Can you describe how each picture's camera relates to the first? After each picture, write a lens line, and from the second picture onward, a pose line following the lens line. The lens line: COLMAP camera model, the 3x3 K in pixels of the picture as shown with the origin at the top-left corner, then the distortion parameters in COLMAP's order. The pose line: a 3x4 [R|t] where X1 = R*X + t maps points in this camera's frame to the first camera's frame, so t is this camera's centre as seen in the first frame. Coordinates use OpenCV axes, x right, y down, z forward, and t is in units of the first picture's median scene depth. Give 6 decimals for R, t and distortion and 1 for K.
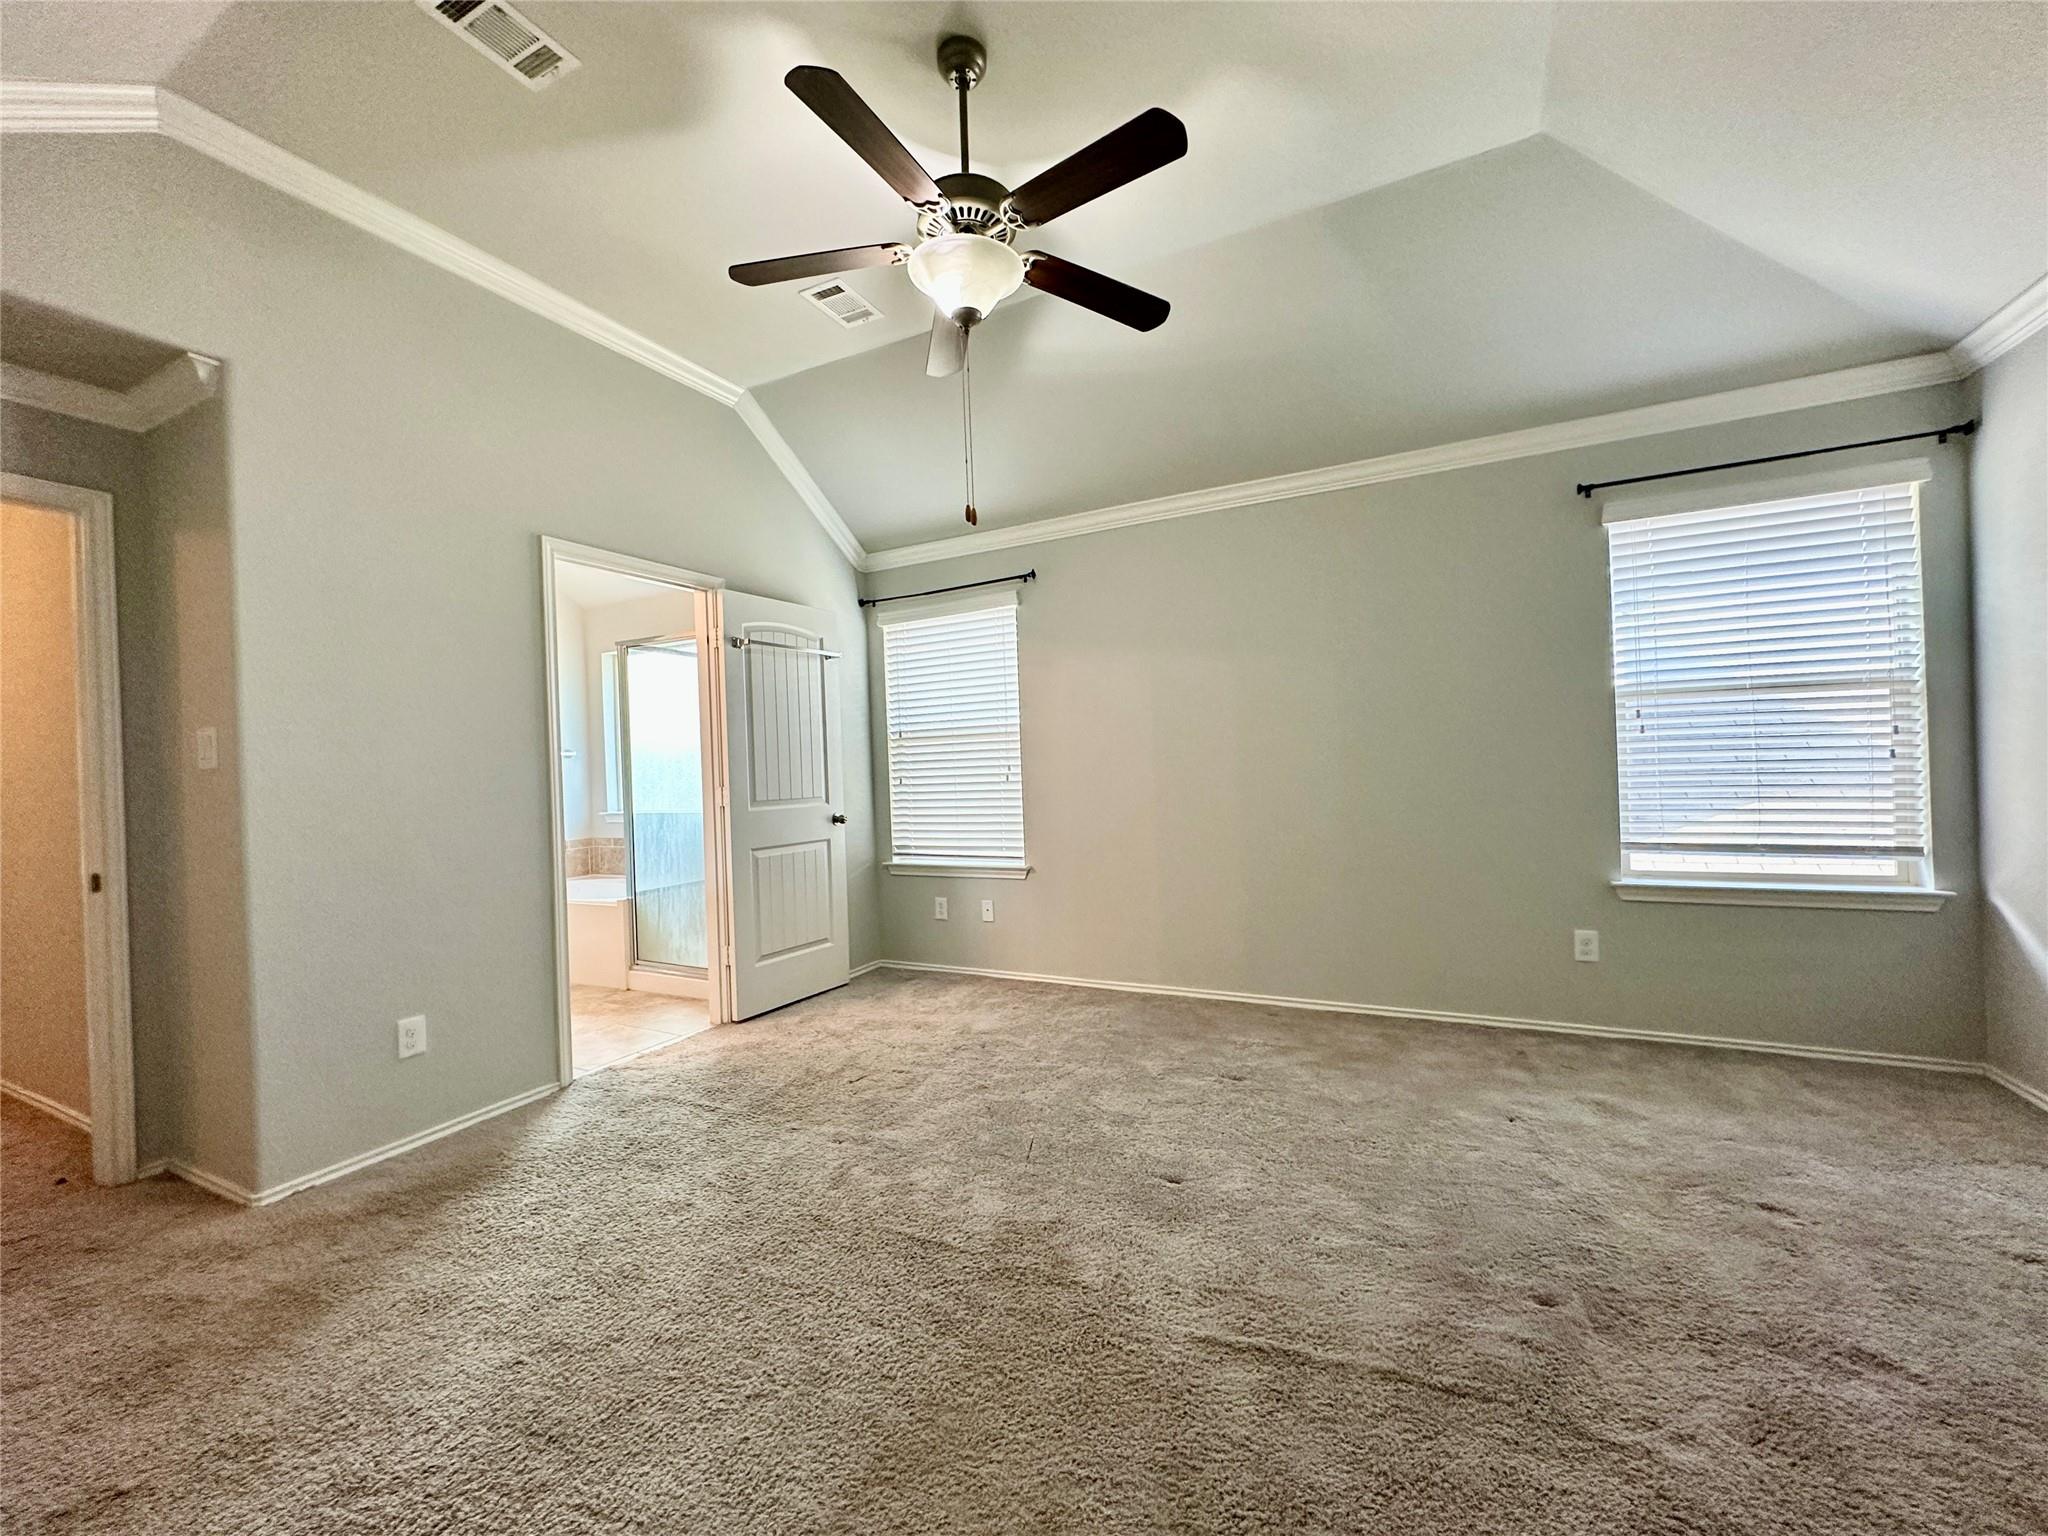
lens RADIAL K [[815.8, 0, 1024.0], [0, 815.8, 768.0], [0, 0, 1]] dist [-0.001153, 0.000367]
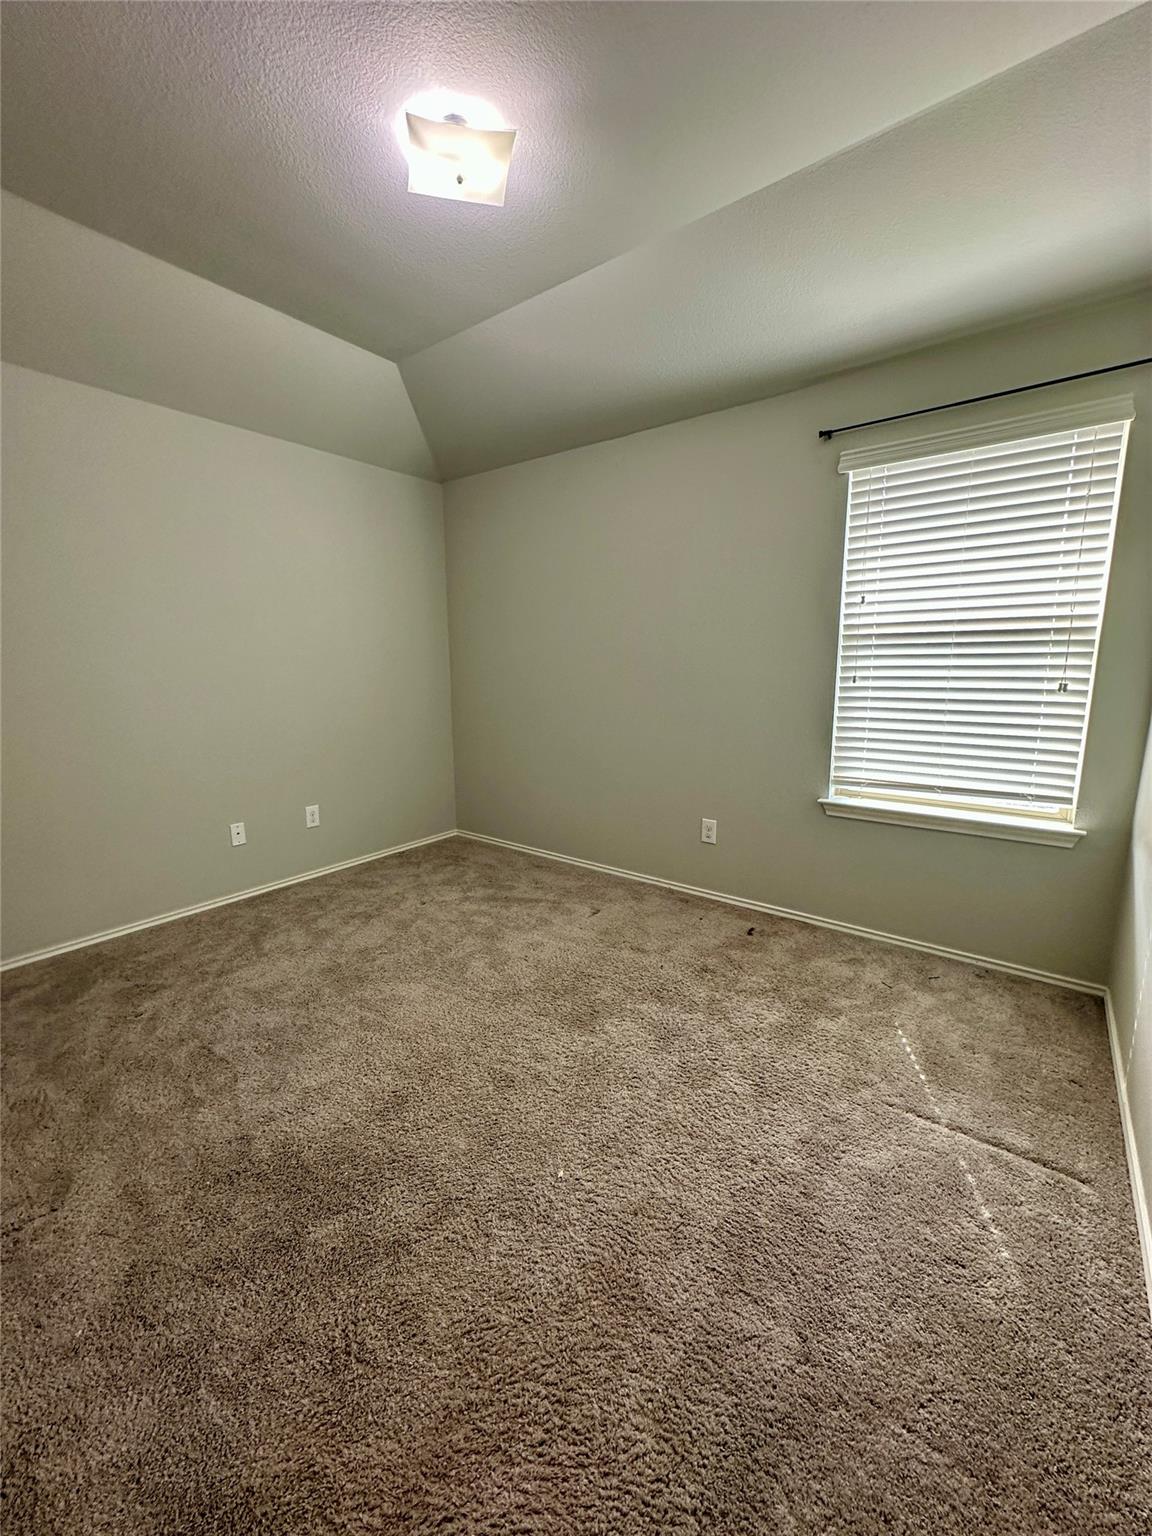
lens RADIAL K [[611.8, 0, 576.0], [0, 611.8, 768.0], [0, 0, 1]] dist [-0.001153, 0.000367]
pose [[0.983326, 0.063483, -0.170410, 0.546697], [-0.031020, 0.981909, 0.186795, -0.062289], [0.179186, -0.178394, 0.967506, 0.118001]]
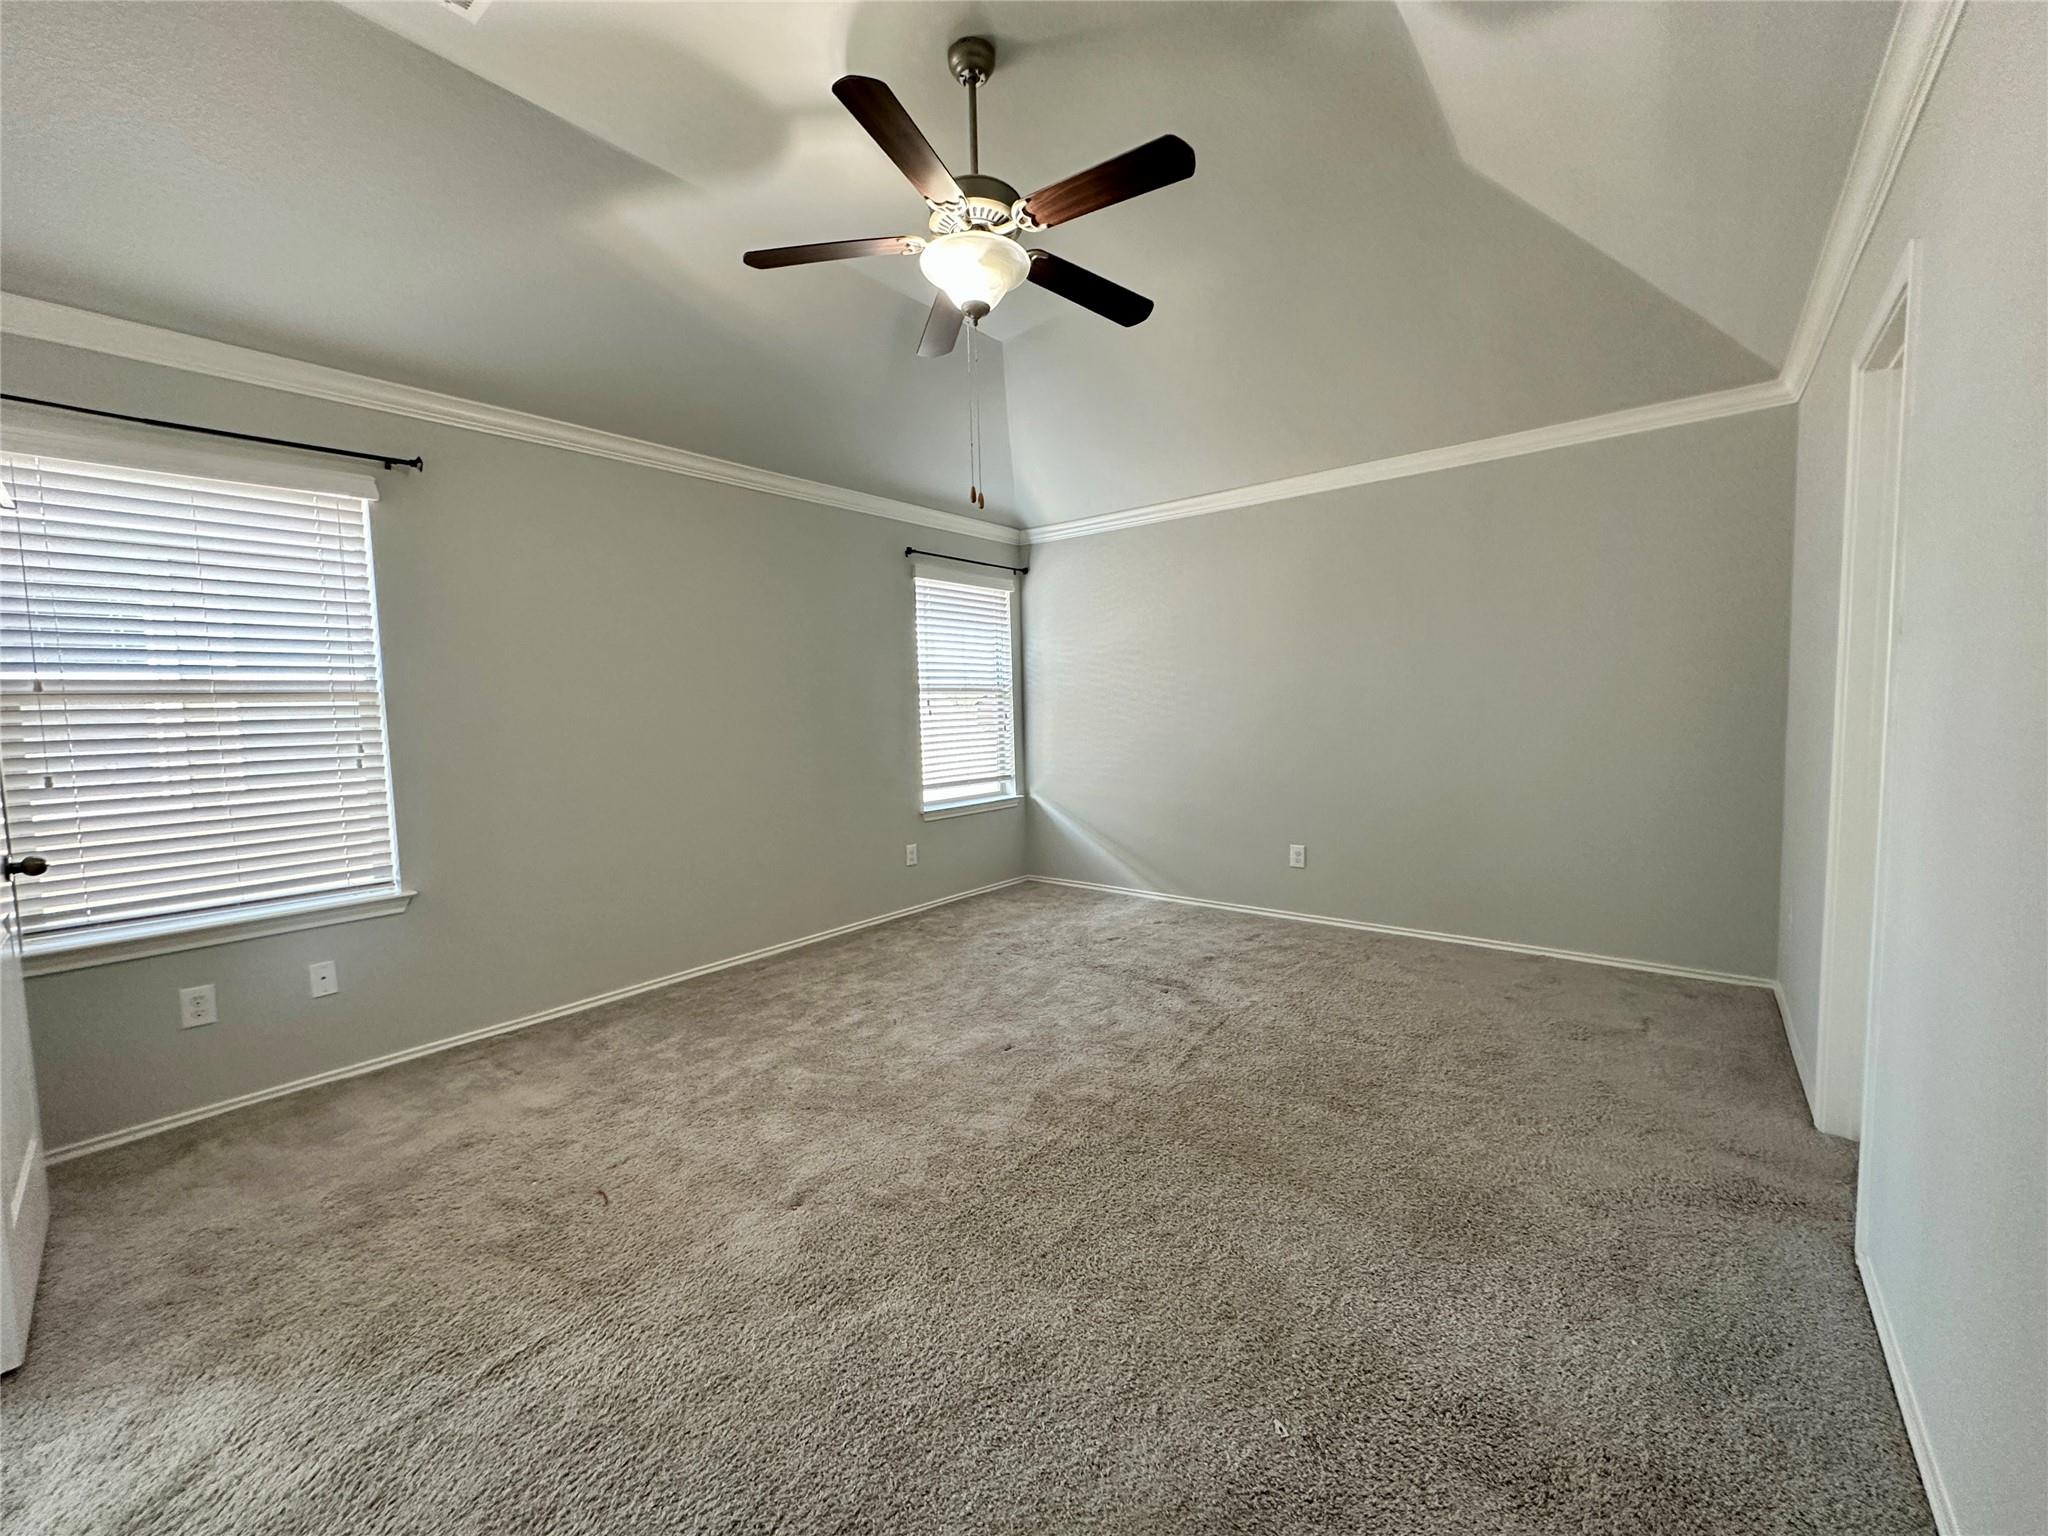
lens RADIAL K [[815.8, 0, 1024.0], [0, 815.8, 768.0], [0, 0, 1]] dist [-0.001153, 0.000367]
pose [[0.206183, -0.042639, 0.977584, -0.779061], [0.023174, 0.998983, 0.038684, 0.004040], [-0.978239, 0.014678, 0.206962, 0.505310]]
